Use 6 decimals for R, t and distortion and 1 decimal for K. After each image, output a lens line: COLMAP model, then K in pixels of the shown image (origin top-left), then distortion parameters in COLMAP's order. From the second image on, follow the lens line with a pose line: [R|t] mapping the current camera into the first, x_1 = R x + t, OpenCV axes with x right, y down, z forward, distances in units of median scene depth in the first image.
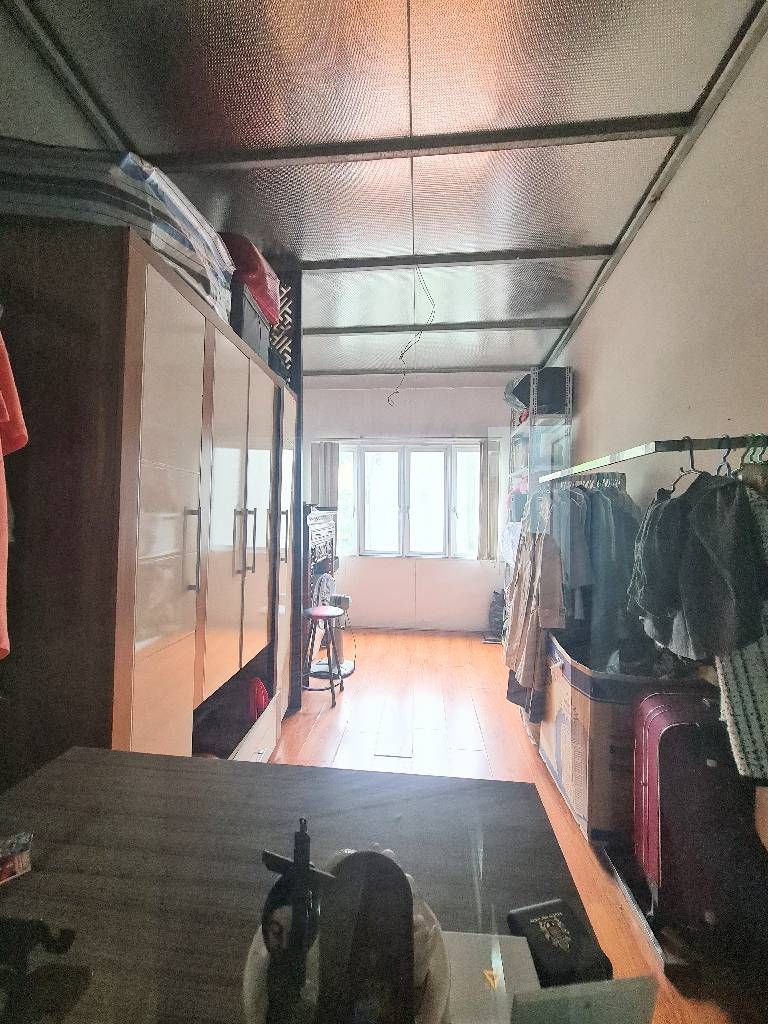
lens RADIAL K [[421.9, 0, 382.0], [0, 421.9, 507.0], [0, 0, 1]] dist [0.007945, -0.000342]
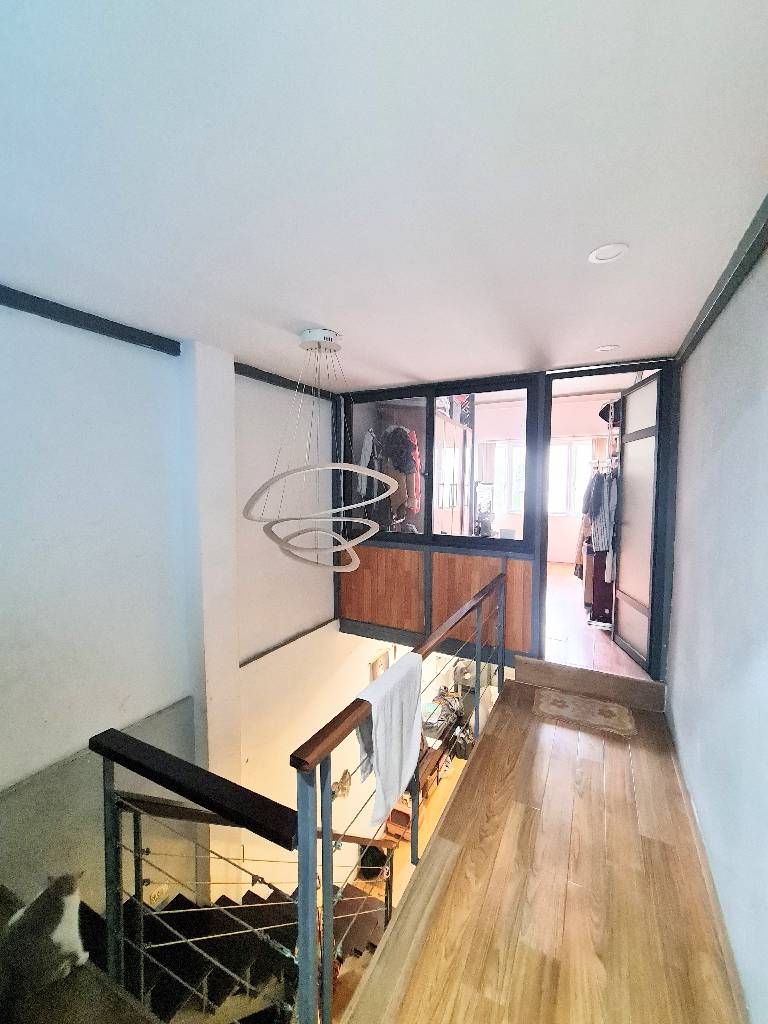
lens RADIAL K [[421.9, 0, 383.6], [0, 421.9, 511.0], [0, 0, 1]] dist [0.007945, -0.000342]
pose [[0.926317, 0.020784, -0.376173, 0.176263], [0.005178, 0.997680, 0.067874, -0.004525], [0.376711, -0.064820, 0.924060, -1.053309]]
